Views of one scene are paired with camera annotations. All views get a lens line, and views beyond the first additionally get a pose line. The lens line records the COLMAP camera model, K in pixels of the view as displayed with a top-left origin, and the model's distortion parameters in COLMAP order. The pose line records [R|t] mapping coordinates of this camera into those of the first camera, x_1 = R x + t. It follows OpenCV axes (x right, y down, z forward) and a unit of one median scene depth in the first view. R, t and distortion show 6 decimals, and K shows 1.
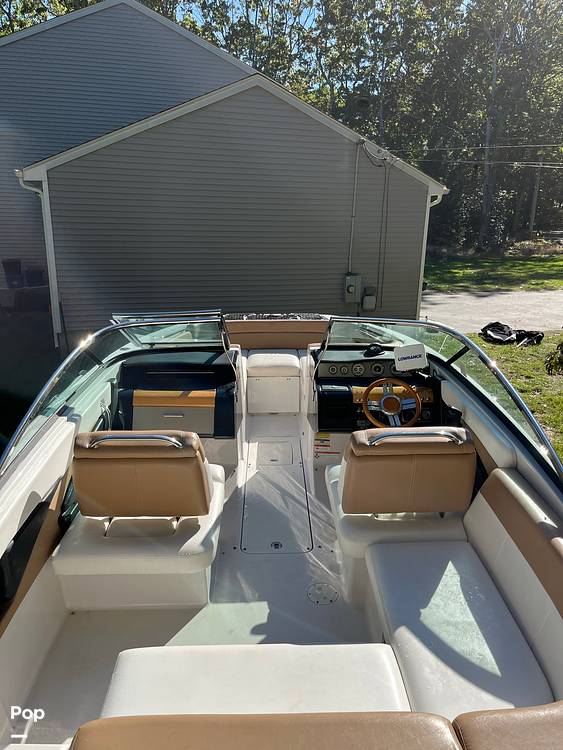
lens RADIAL K [[570.0, 0, 276.9], [0, 570.0, 373.5], [0, 0, 1]] dist [0.068068, -0.092113]
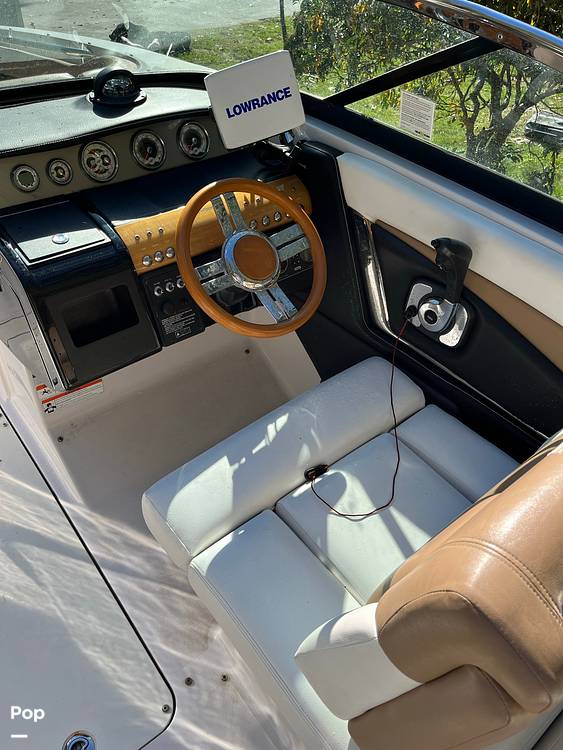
lens RADIAL K [[570.0, 0, 284.3], [0, 570.0, 375.6], [0, 0, 1]] dist [0.068068, -0.092113]
pose [[0.786852, -0.382047, 0.484669, 0.014060], [0.139608, 0.875178, 0.463220, -0.041162], [-0.601144, -0.296822, 0.741972, 0.671424]]
